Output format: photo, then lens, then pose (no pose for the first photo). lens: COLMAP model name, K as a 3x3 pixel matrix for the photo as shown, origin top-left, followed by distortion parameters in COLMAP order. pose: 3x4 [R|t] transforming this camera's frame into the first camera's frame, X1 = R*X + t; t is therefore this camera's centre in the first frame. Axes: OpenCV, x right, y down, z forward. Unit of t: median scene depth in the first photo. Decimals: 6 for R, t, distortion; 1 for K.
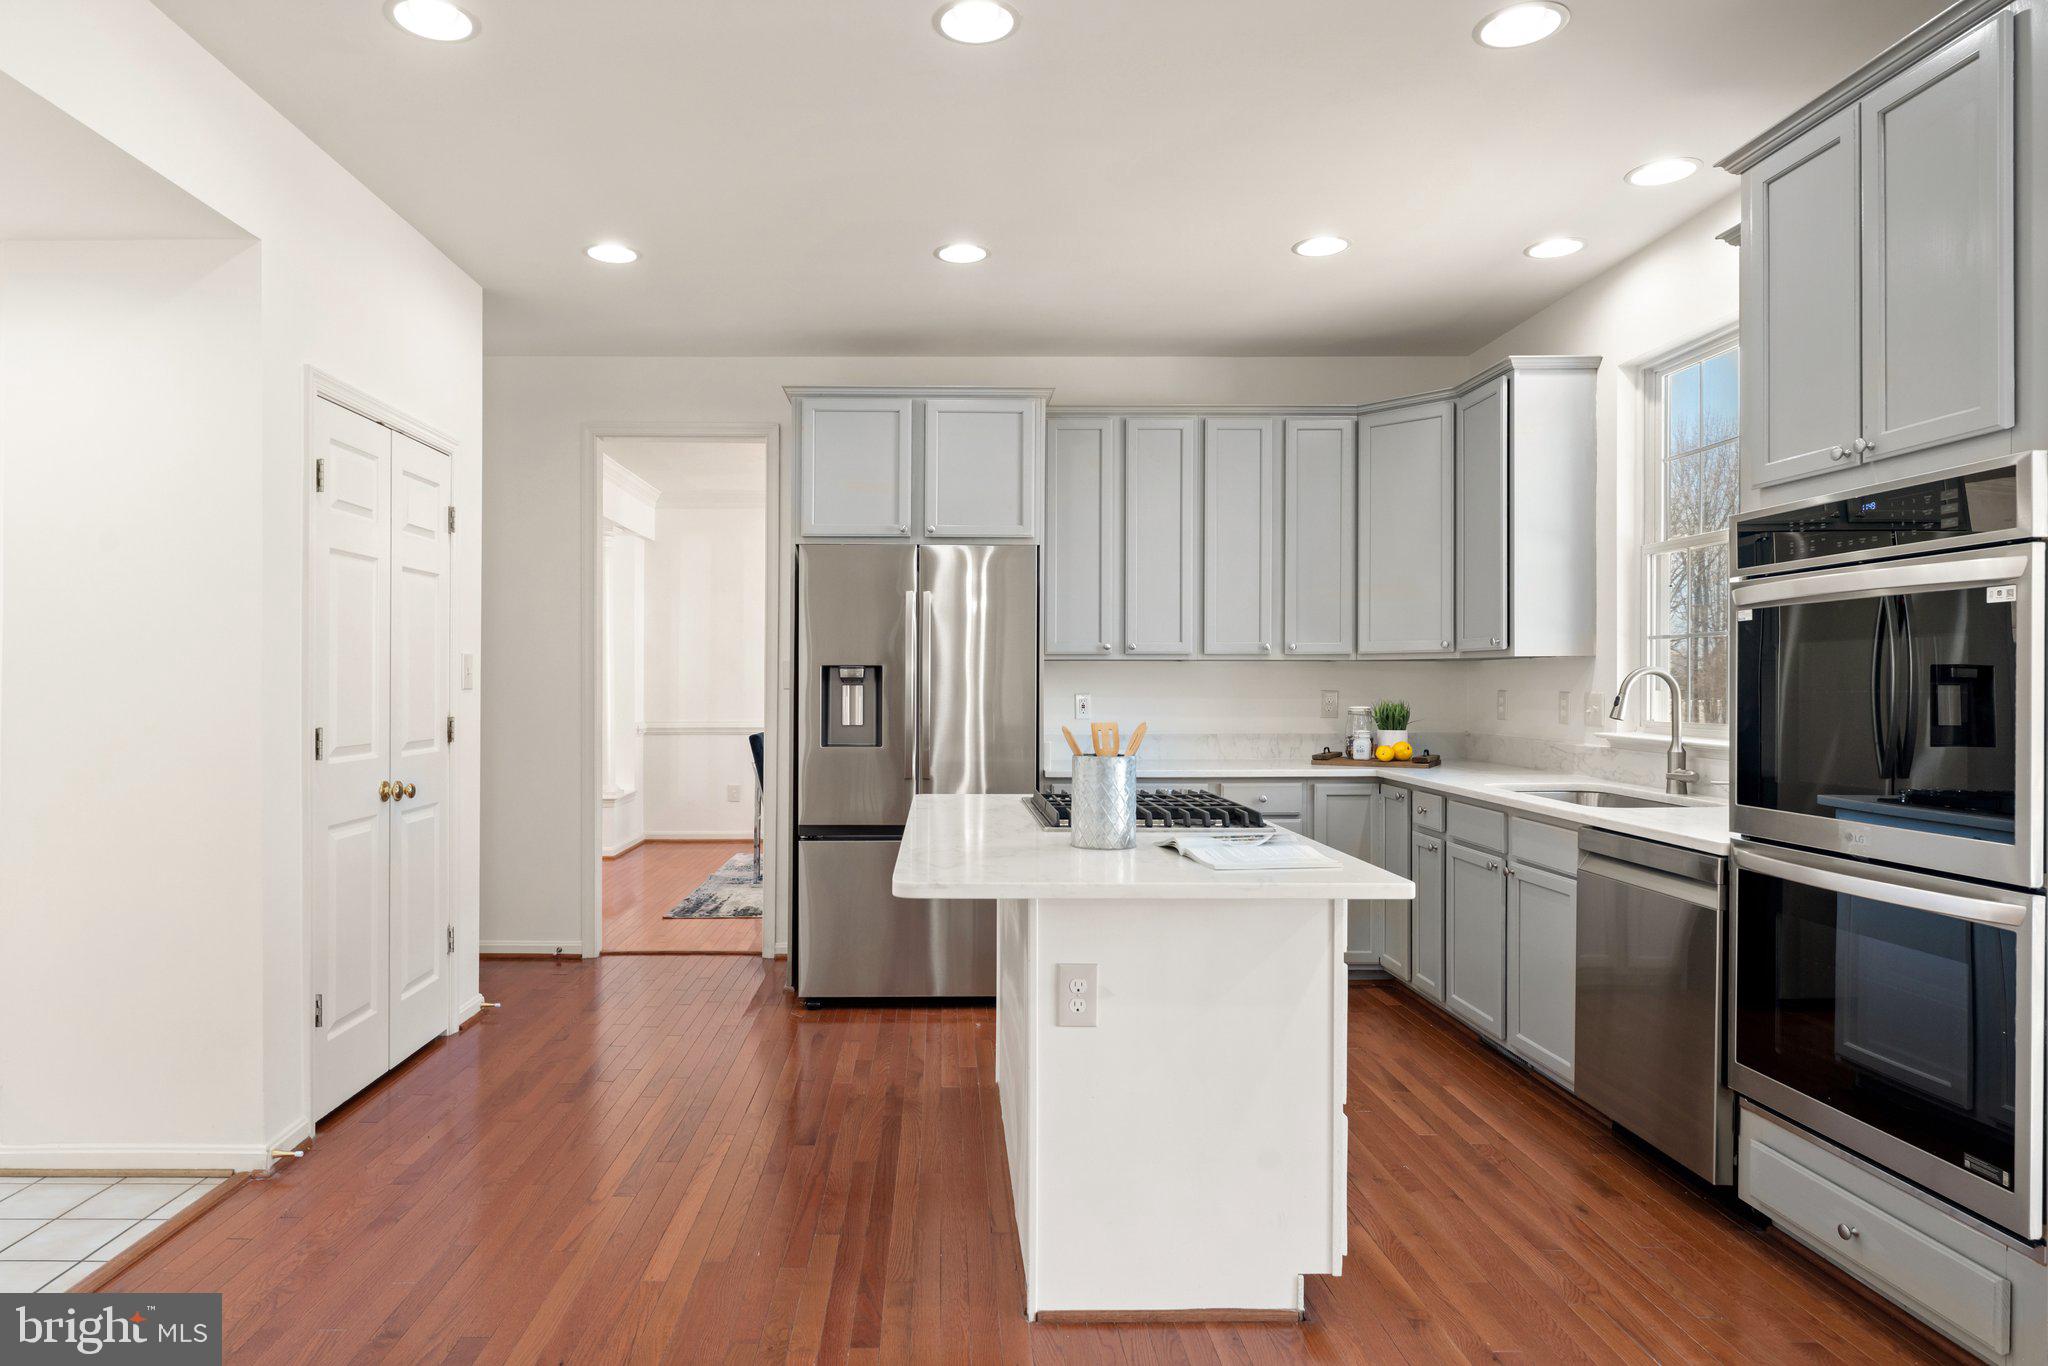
lens RADIAL K [[1197.7, 0, 940.0], [0, 1197.7, 679.0], [0, 0, 1]] dist [-0.001713, -0.003715]
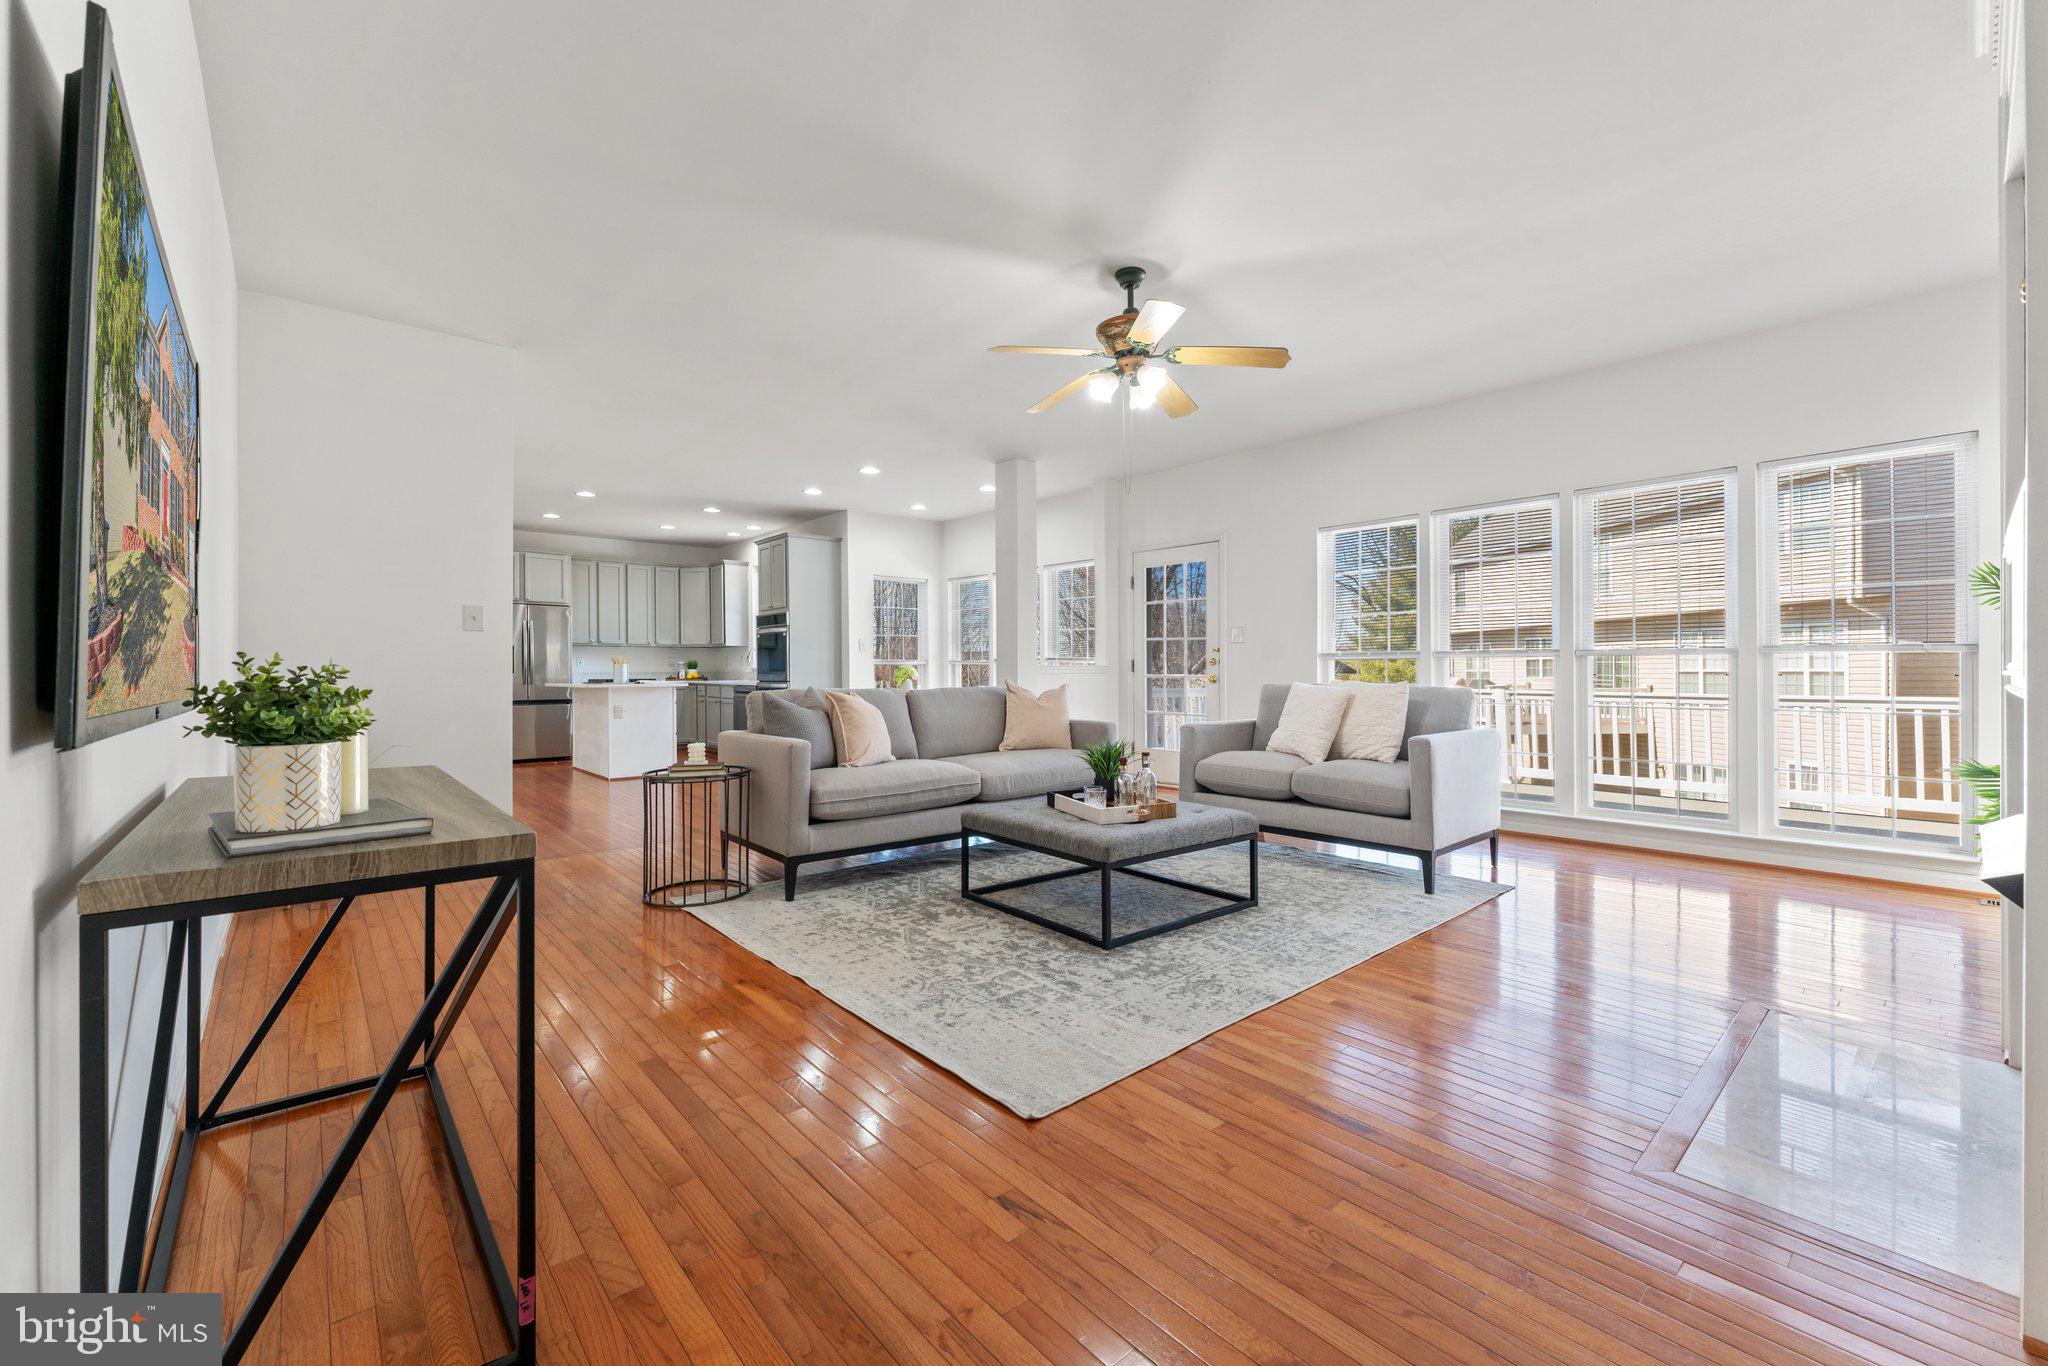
lens RADIAL K [[821.2, 0, 1008.3], [0, 821.2, 675.7], [0, 0, 1]] dist [0.000109, -0.000005]
pose [[0.764005, -0.009148, 0.645145, -0.746018], [0.004162, 0.999949, 0.009250, 0.085841], [-0.645197, -0.004382, 0.764004, -2.330255]]
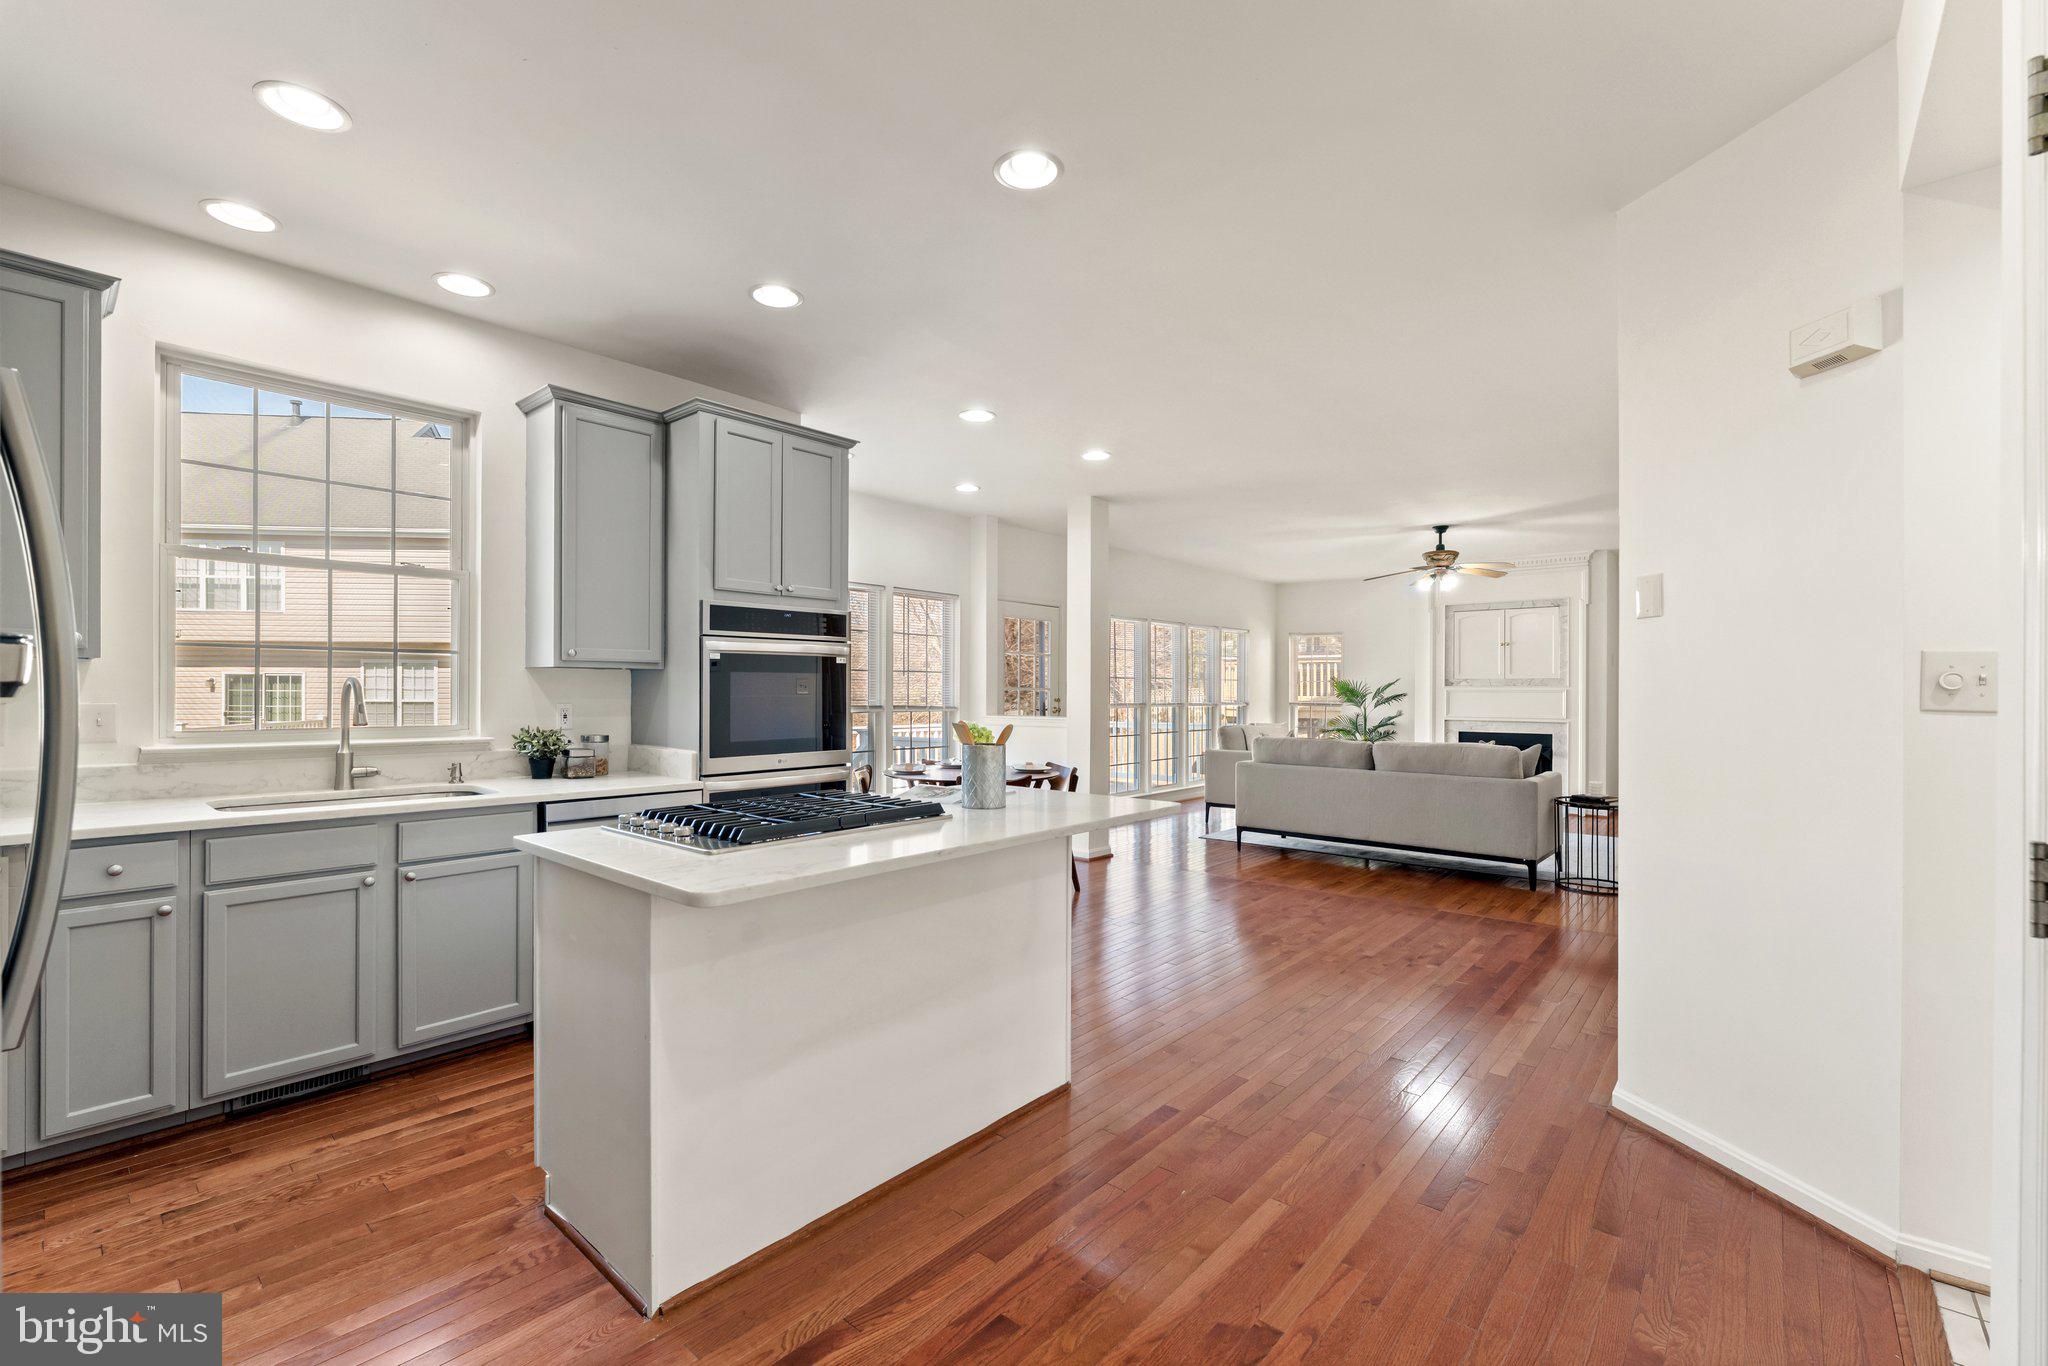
lens RADIAL K [[882.8, 0, 1012.9], [0, 882.8, 689.7], [0, 0, 1]] dist [0.005186, 0.000114]
pose [[-0.749746, -0.006864, 0.661690, -0.607464], [-0.007479, 0.999970, 0.001899, -0.007855], [-0.661683, -0.003525, -0.749775, 1.799093]]
